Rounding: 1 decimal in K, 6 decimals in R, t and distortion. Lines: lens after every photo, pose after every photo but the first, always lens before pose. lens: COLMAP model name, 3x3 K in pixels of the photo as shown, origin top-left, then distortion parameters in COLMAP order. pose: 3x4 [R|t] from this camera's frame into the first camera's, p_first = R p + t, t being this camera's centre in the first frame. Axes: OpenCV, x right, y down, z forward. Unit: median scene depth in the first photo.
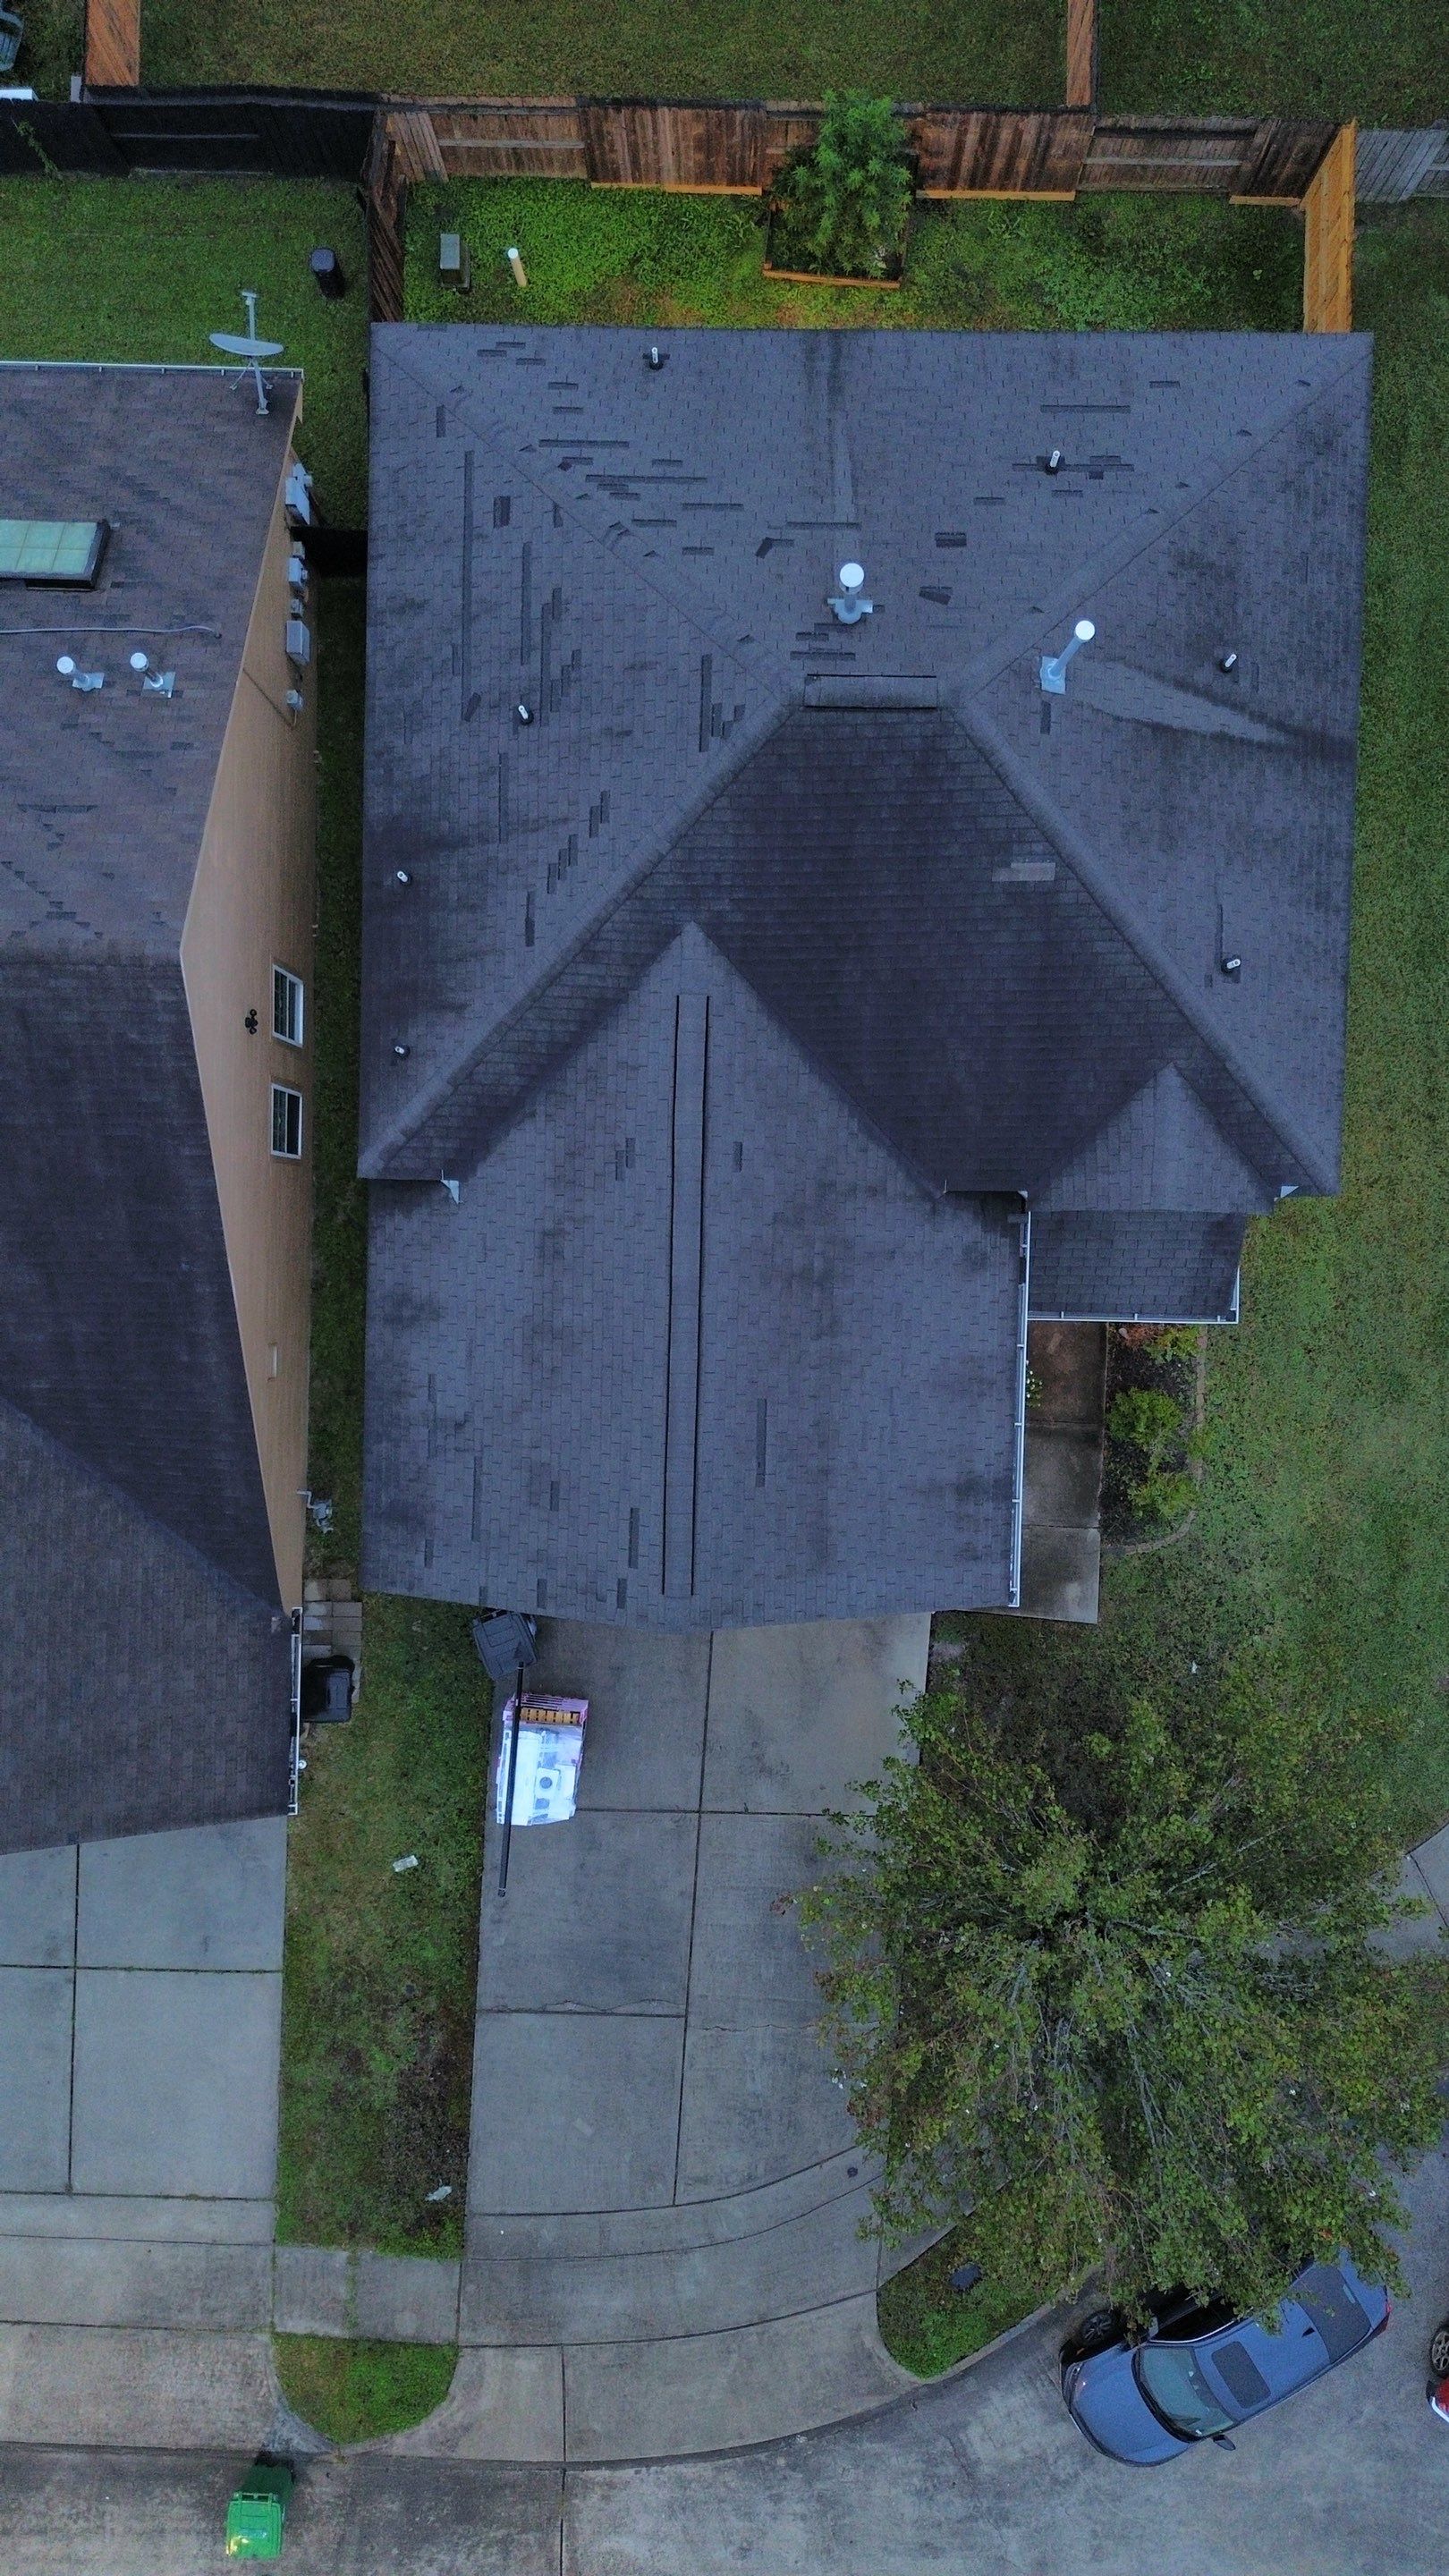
lens RADIAL K [[1802.2, 0, 724.5], [0, 1802.2, 1288.0], [0, 0, 1]] dist [0.086040, -0.080993]
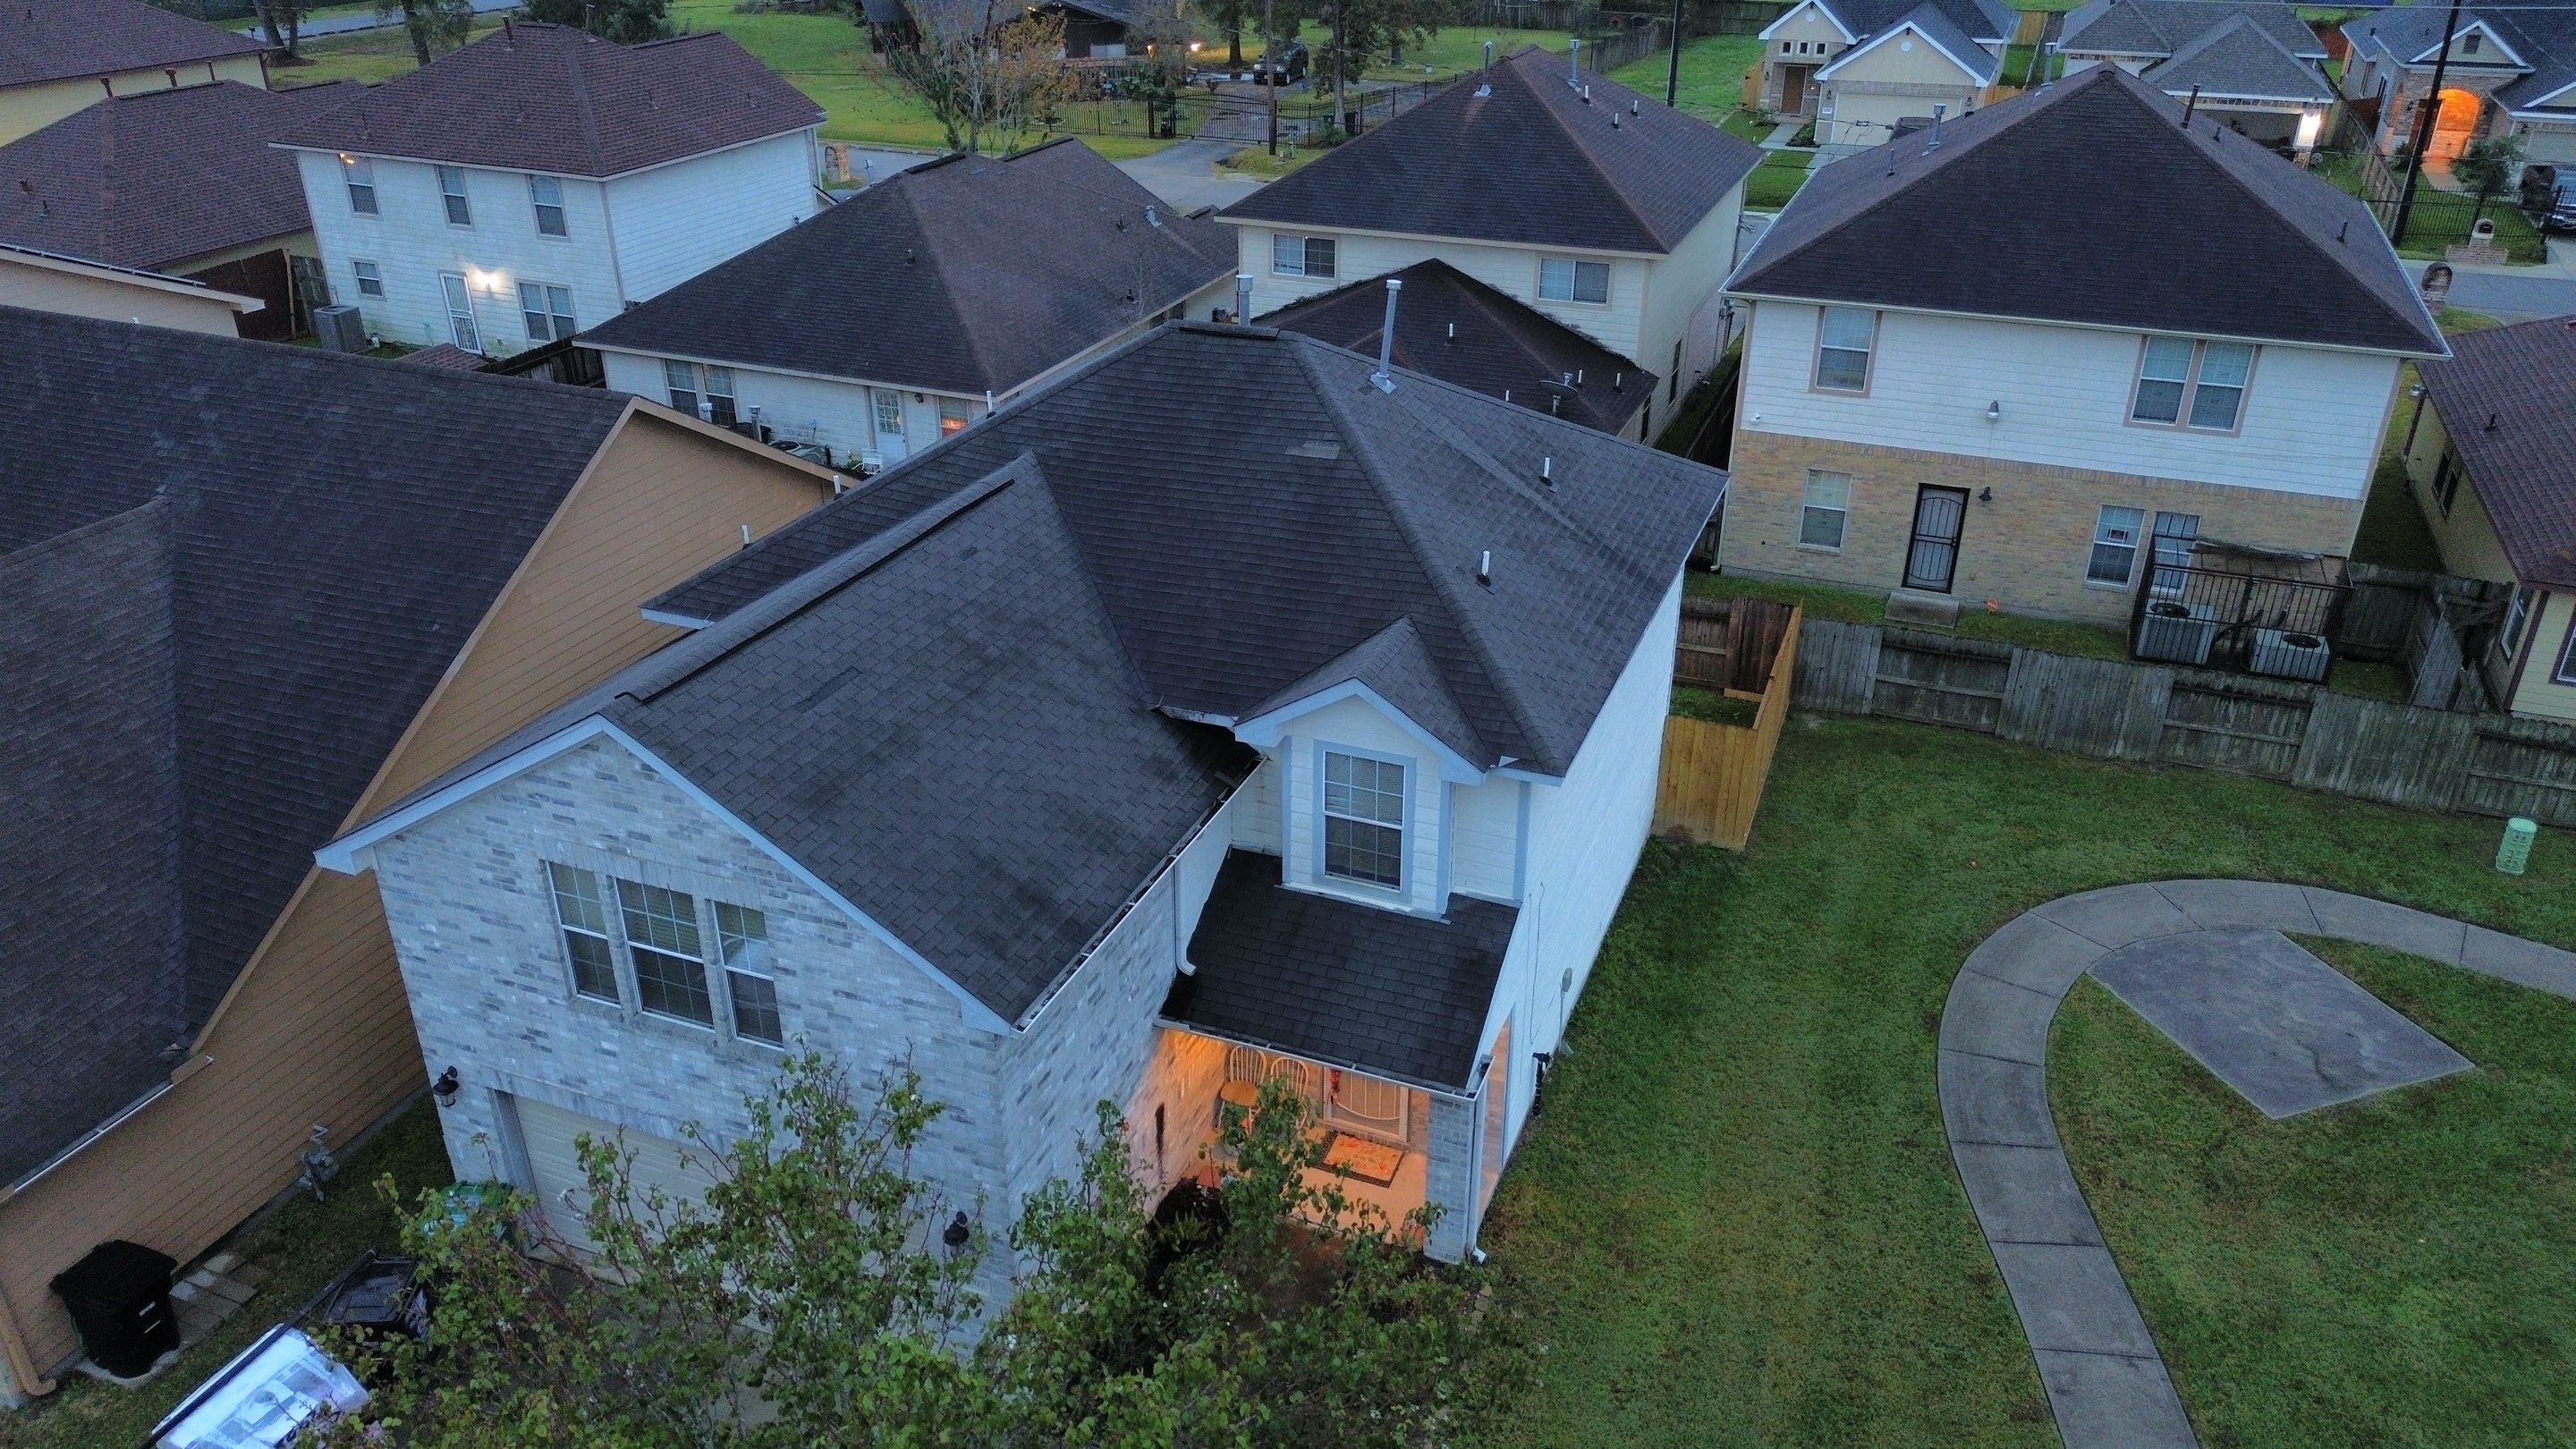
lens RADIAL K [[1802.2, 0, 1297.5], [0, 1802.2, 730.3], [0, 0, 1]] dist [0.086040, -0.080993]
pose [[0.938891, 0.181597, -0.292416, 0.502685], [-0.343448, 0.437513, -0.831039, 0.758786], [-0.022979, 0.880685, 0.473146, 0.611611]]
